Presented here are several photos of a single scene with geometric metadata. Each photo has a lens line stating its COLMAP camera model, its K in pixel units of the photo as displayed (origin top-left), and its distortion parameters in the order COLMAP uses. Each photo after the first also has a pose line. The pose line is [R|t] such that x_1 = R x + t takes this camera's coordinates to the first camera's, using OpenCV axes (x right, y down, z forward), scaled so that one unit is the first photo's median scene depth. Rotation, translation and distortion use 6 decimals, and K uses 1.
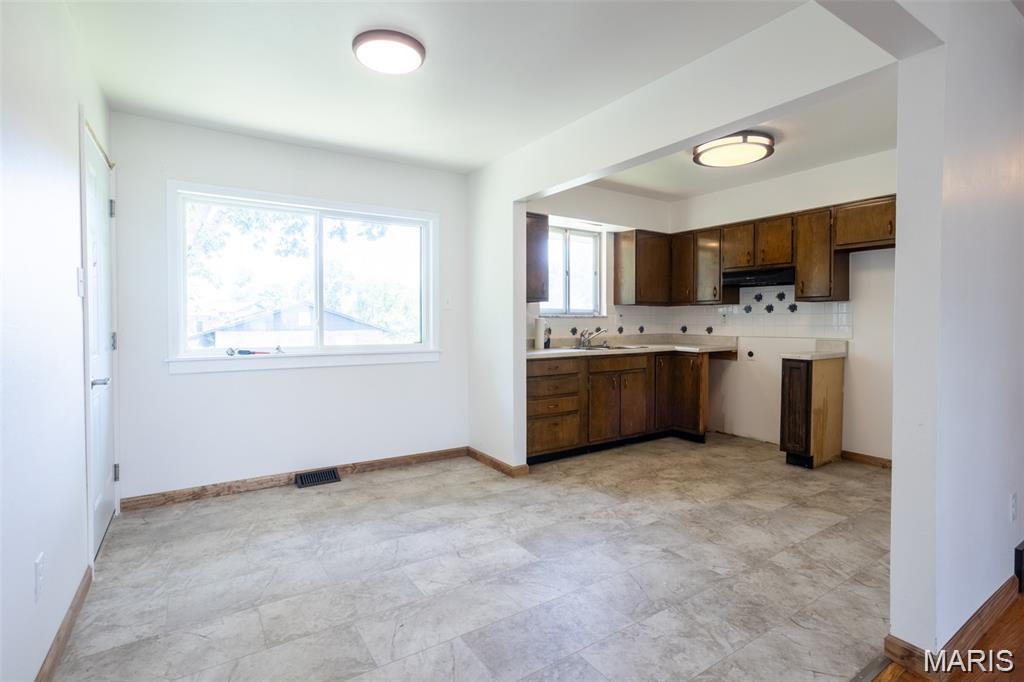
lens RADIAL K [[493.7, 0, 524.3], [0, 493.7, 330.0], [0, 0, 1]] dist [0.000957, 0.008349]
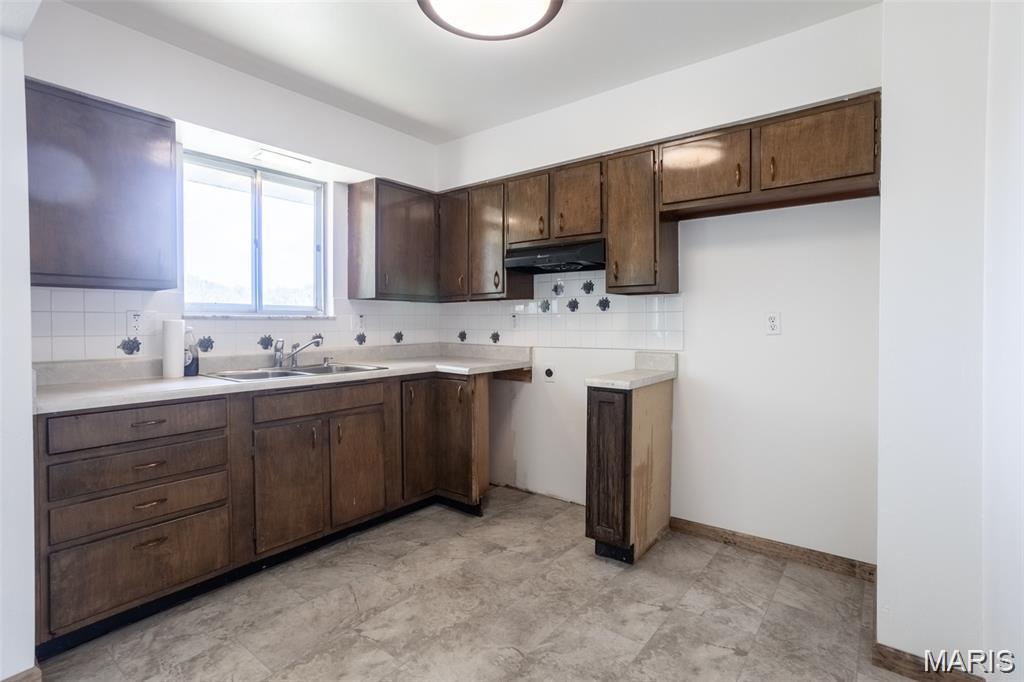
lens RADIAL K [[493.7, 0, 502.1], [0, 493.7, 331.3], [0, 0, 1]] dist [0.000957, 0.008349]
pose [[0.959886, -0.006919, 0.280306, 0.231478], [0.008130, 0.999962, -0.003156, -0.007379], [-0.280274, 0.005308, 0.959905, 0.410816]]
